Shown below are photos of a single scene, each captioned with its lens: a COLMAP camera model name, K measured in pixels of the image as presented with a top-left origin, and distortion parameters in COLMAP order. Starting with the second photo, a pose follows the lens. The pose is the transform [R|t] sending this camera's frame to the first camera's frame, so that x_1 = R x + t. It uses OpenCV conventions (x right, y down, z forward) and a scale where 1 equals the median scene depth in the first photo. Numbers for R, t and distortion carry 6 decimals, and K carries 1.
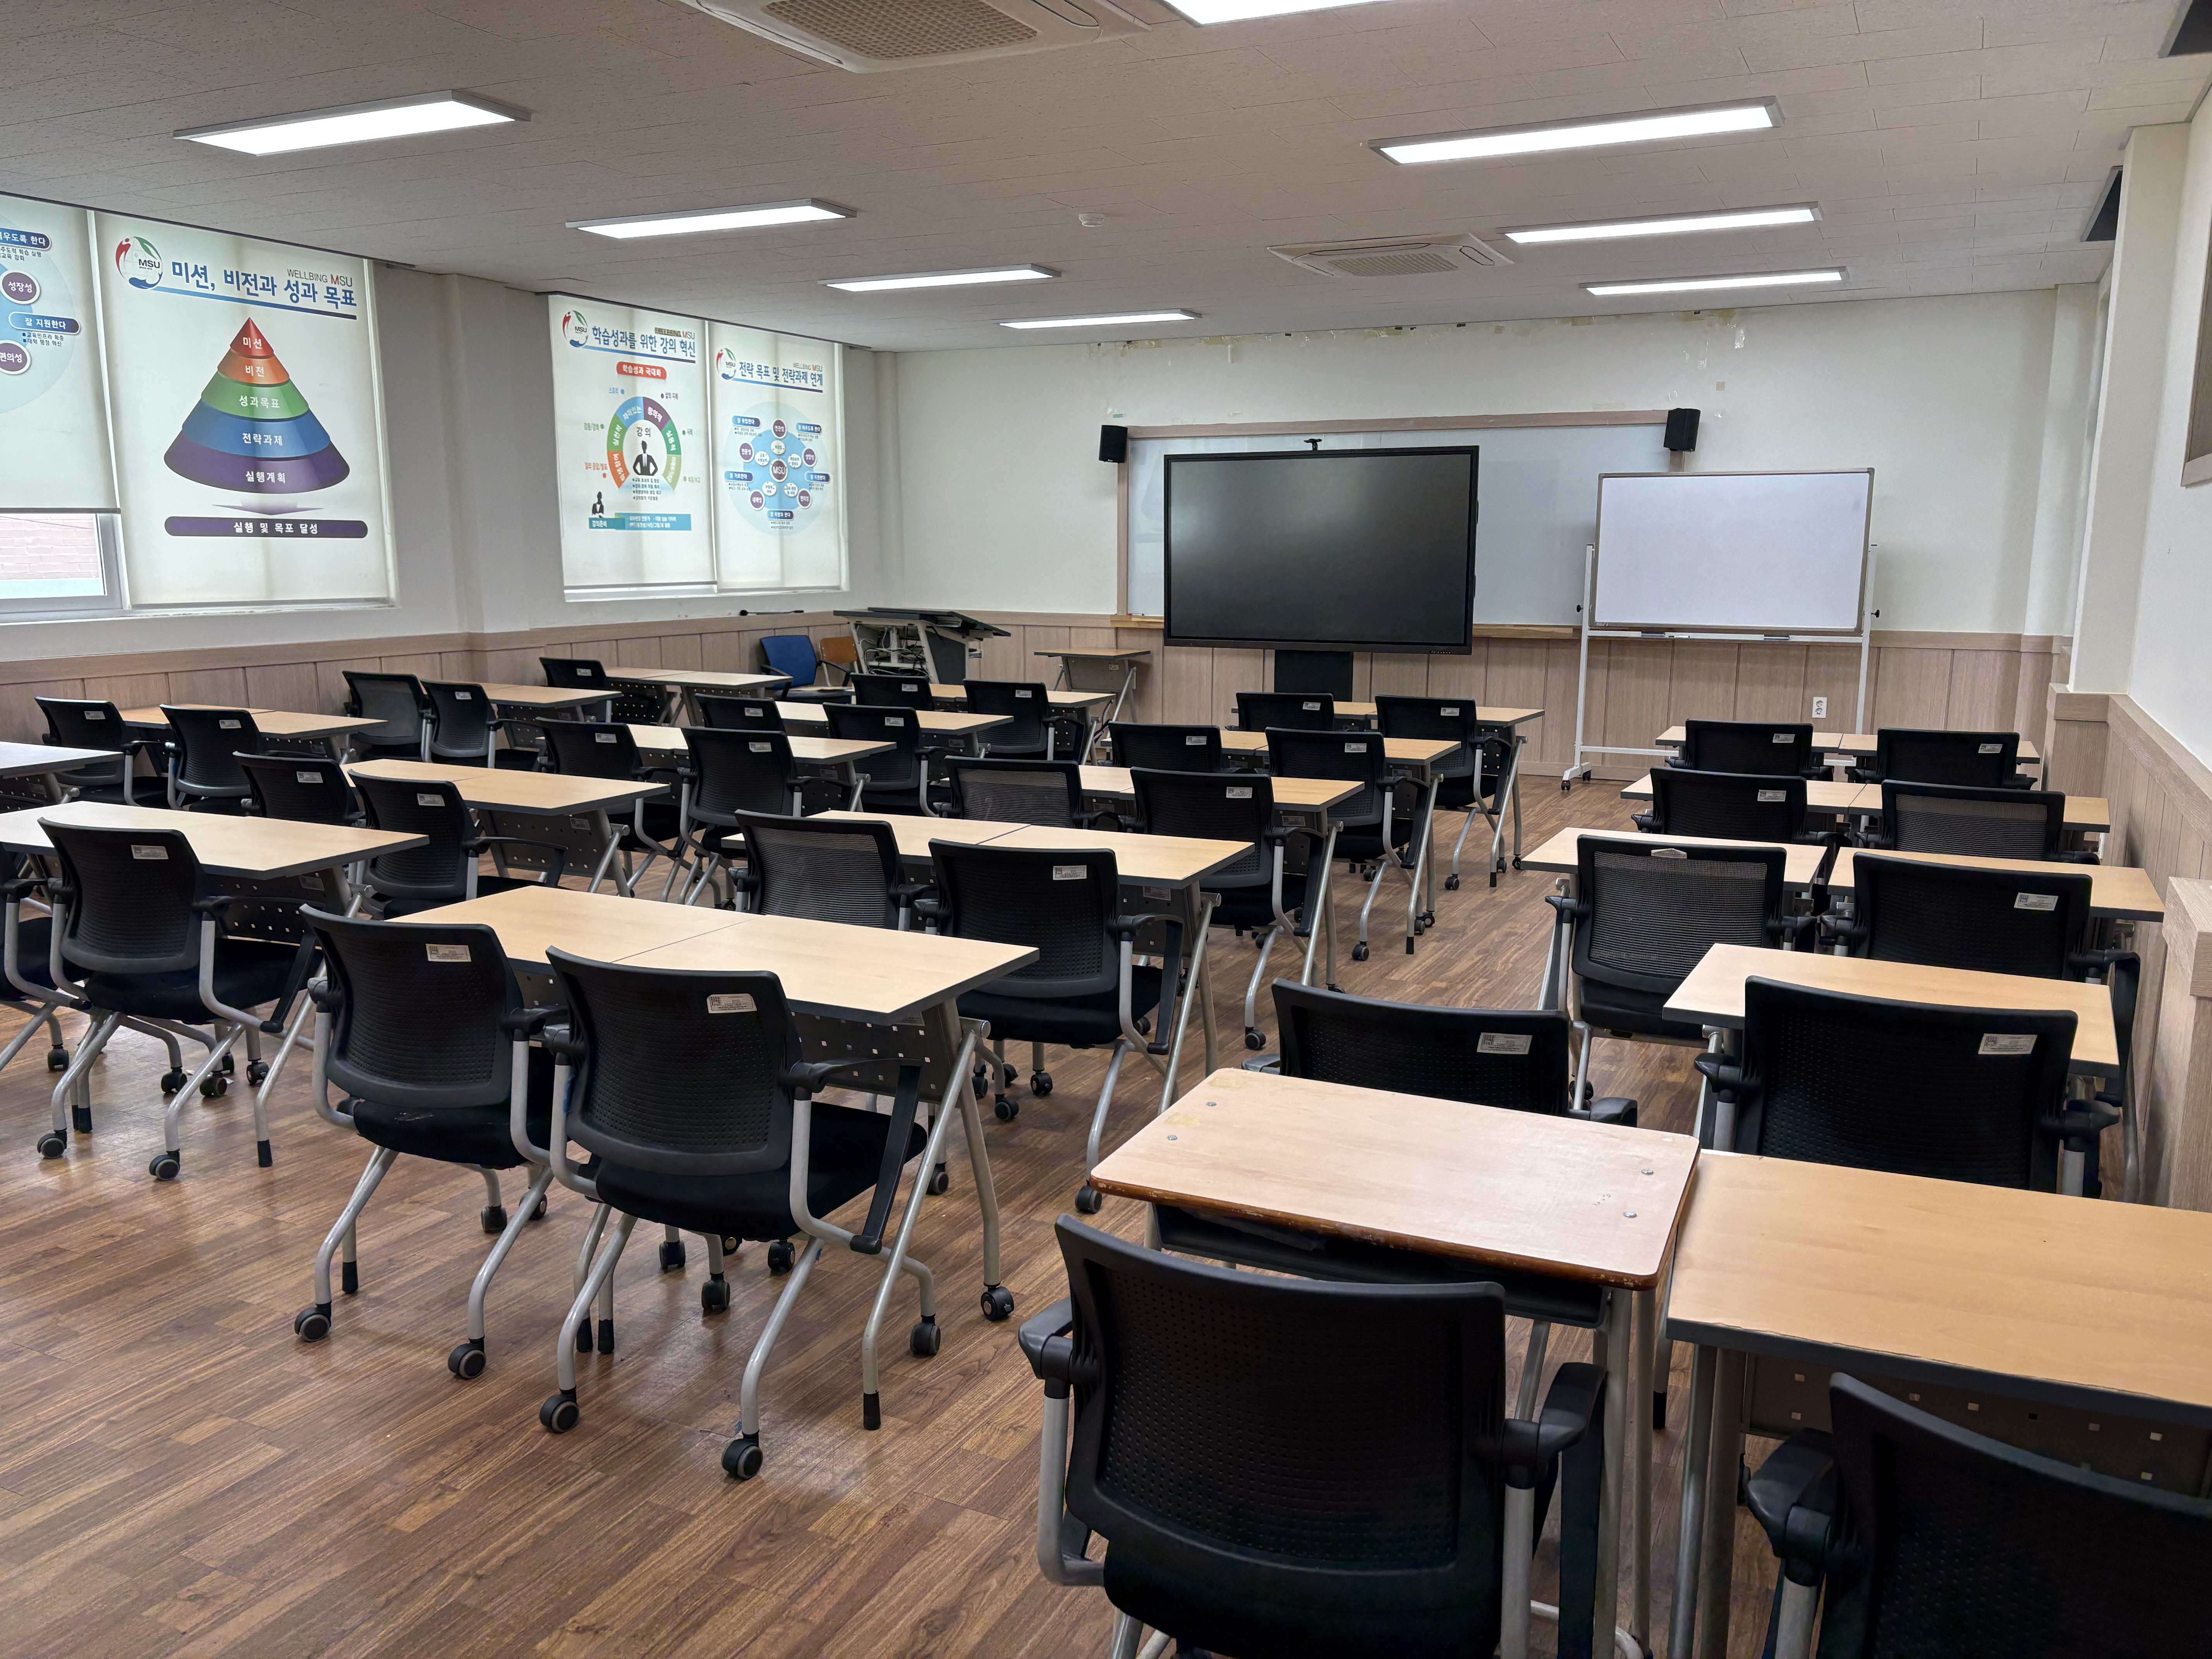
lens RADIAL K [[1689.0, 0, 1115.7], [0, 1689.0, 844.3], [0, 0, 1]] dist [0.045581, -0.040003]
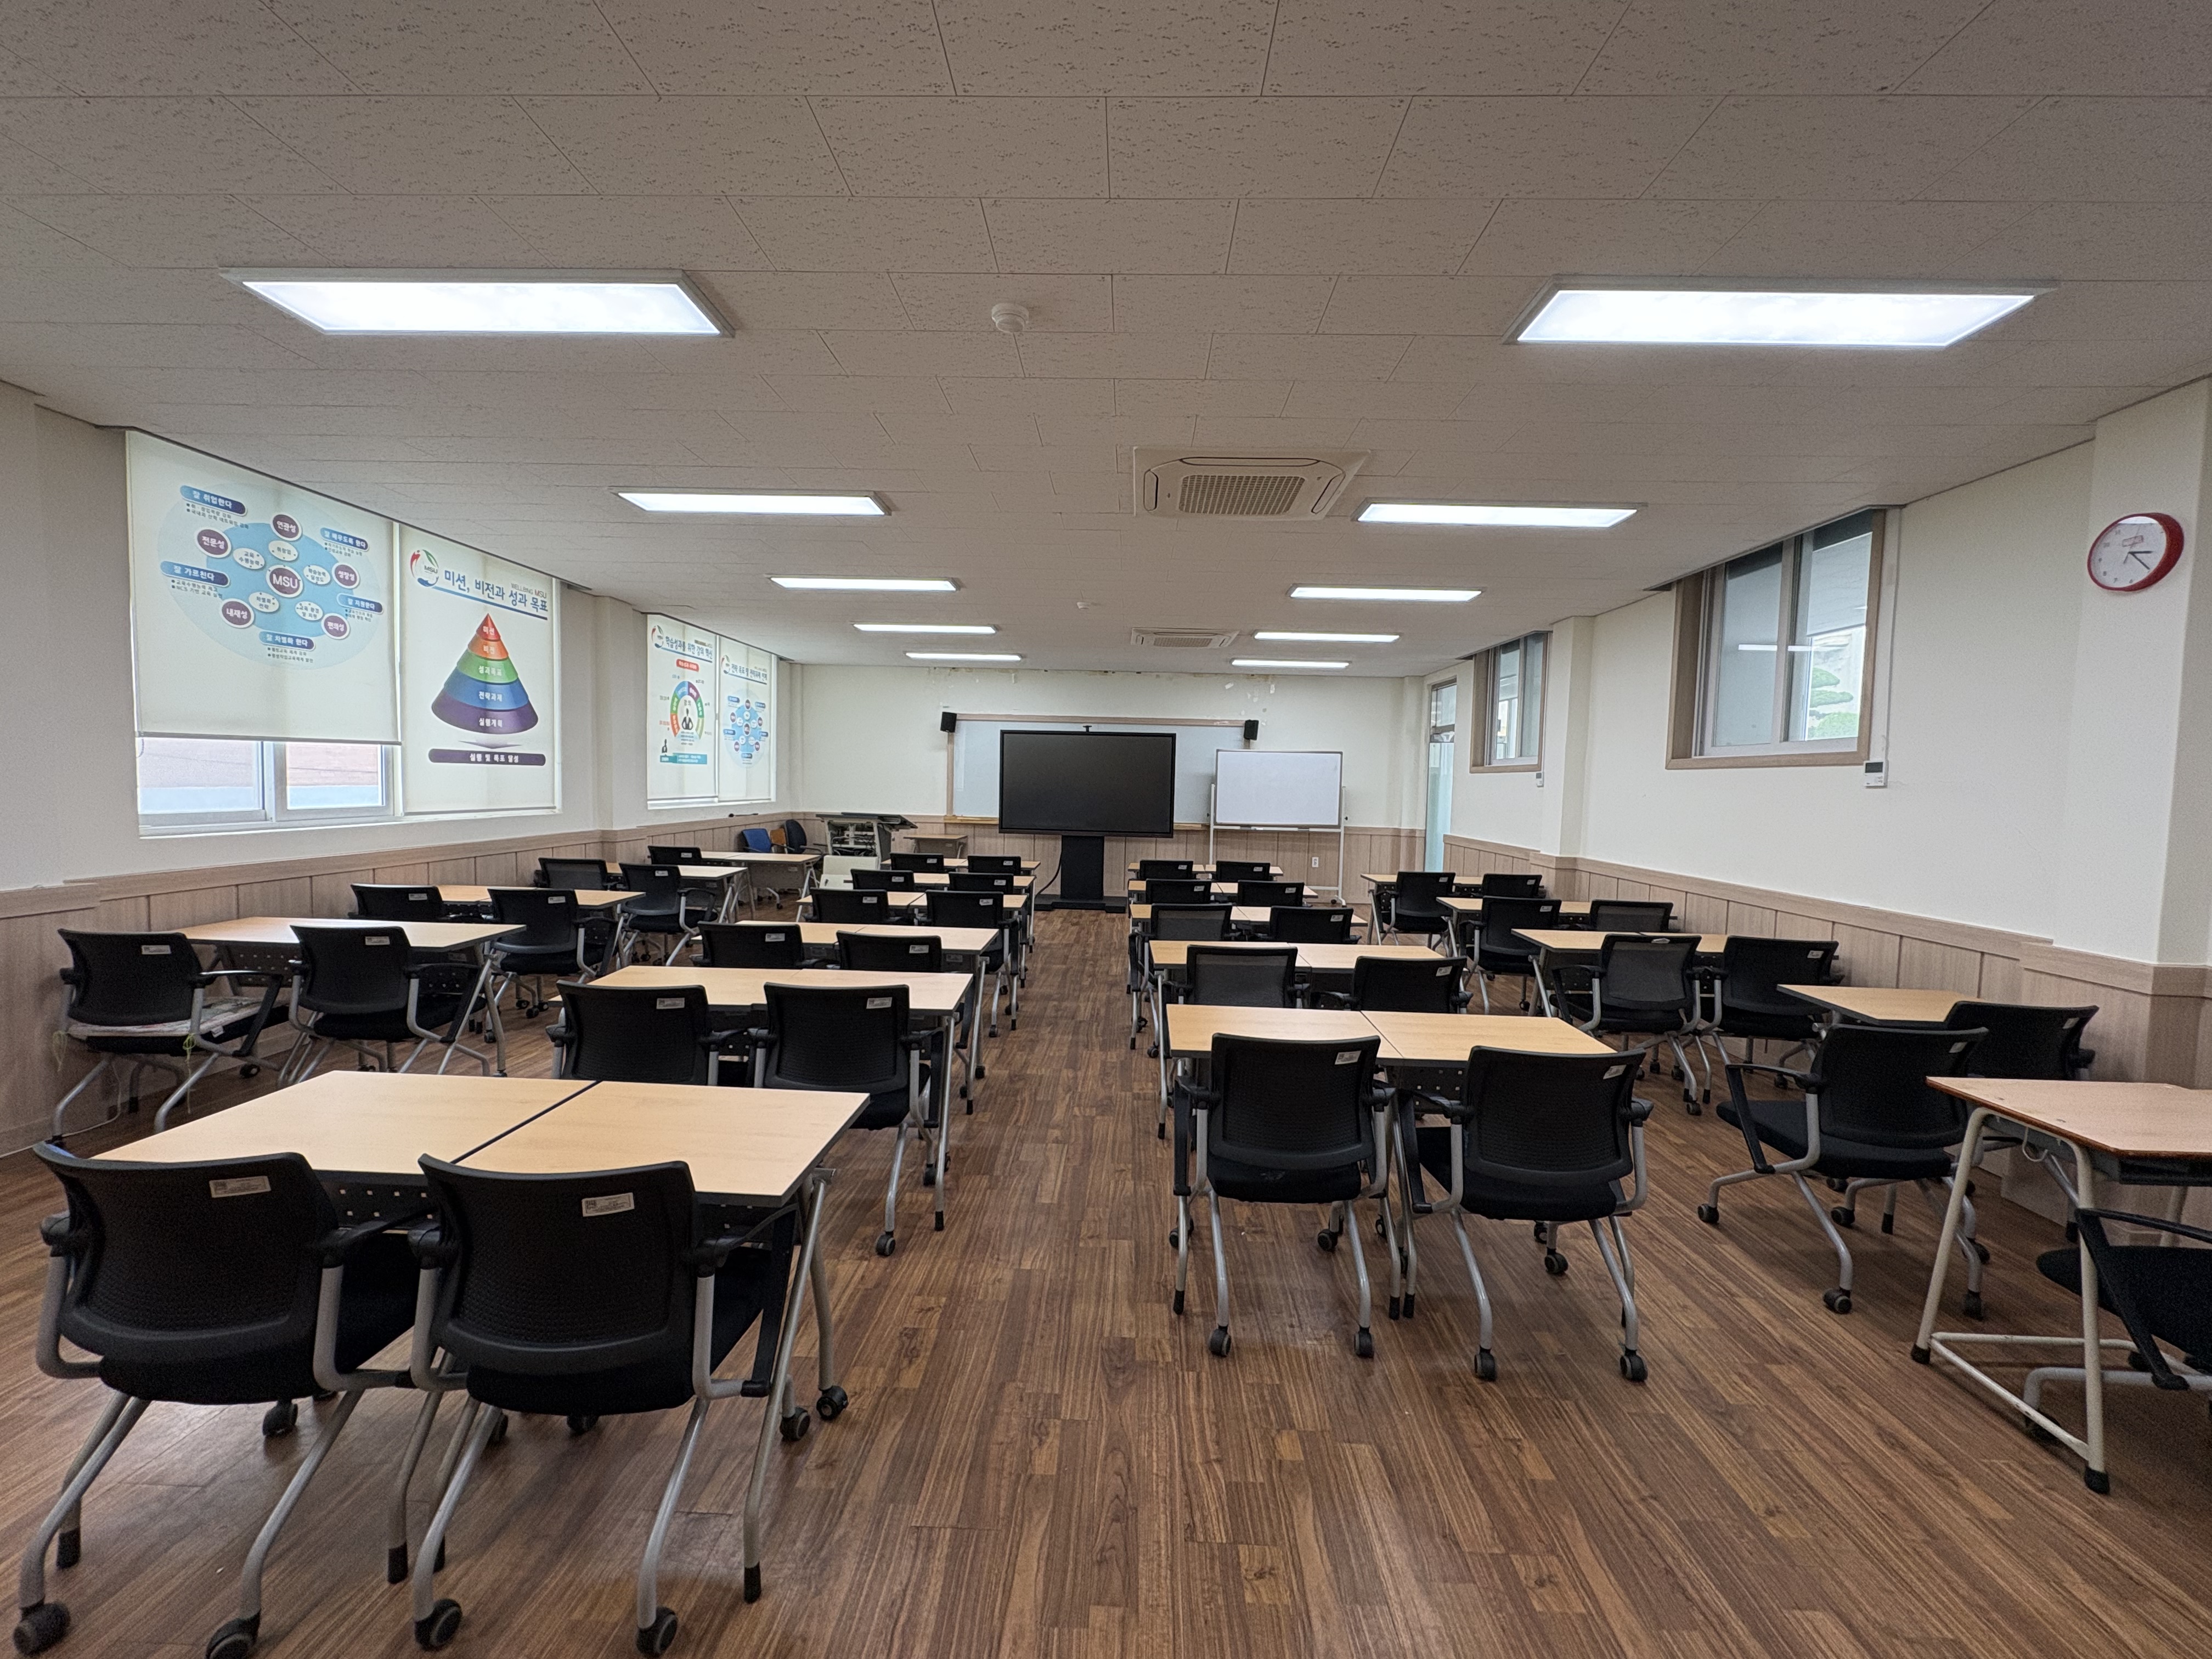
lens RADIAL K [[880.4, 0, 1098.7], [0, 880.4, 835.1], [0, 0, 1]] dist [0.002610, 0.000226]
pose [[0.911329, -0.007039, 0.411620, -0.328221], [0.051927, 0.993833, -0.097973, -0.023654], [-0.408392, 0.110660, 0.906074, 0.135666]]
